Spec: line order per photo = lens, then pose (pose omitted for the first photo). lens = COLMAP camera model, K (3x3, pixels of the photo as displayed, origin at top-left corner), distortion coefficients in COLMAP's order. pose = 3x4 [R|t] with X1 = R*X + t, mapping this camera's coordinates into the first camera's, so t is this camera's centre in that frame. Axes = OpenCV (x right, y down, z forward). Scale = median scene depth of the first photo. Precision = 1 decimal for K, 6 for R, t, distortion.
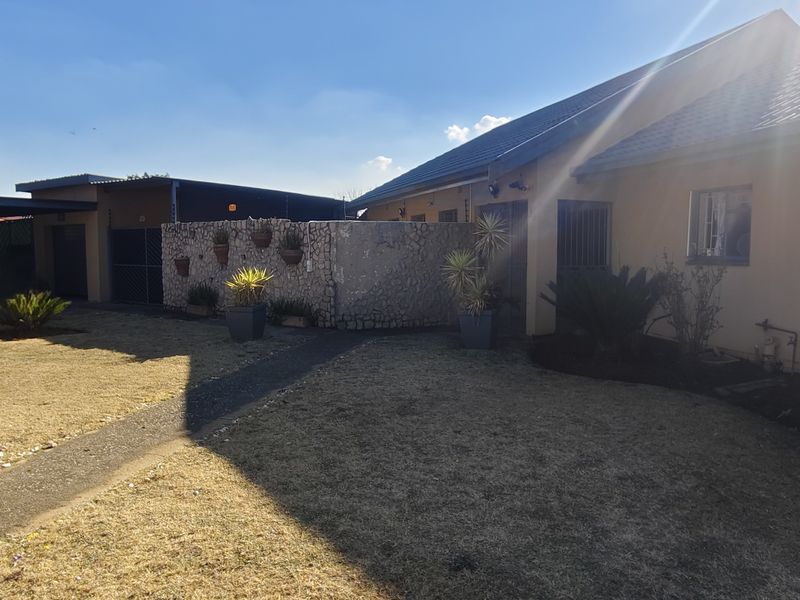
lens RADIAL K [[617.9, 0, 400.0], [0, 617.9, 299.1], [0, 0, 1]] dist [-0.054693, 0.076851]
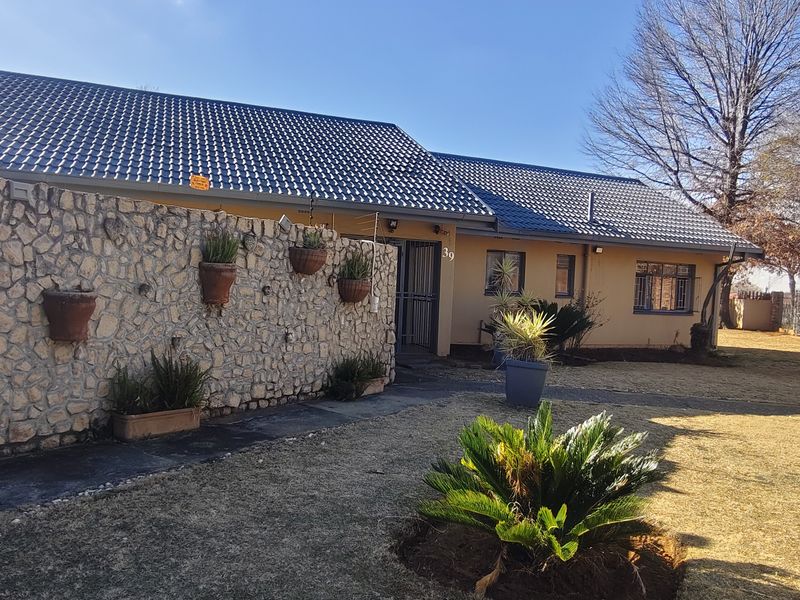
lens RADIAL K [[617.9, 0, 400.0], [0, 617.9, 301.3], [0, 0, 1]] dist [-0.054693, 0.076851]
pose [[-0.068489, -0.022569, 0.997397, -0.770429], [0.048295, 0.998497, 0.025910, -0.066649], [-0.996482, 0.049943, -0.067296, 0.913058]]
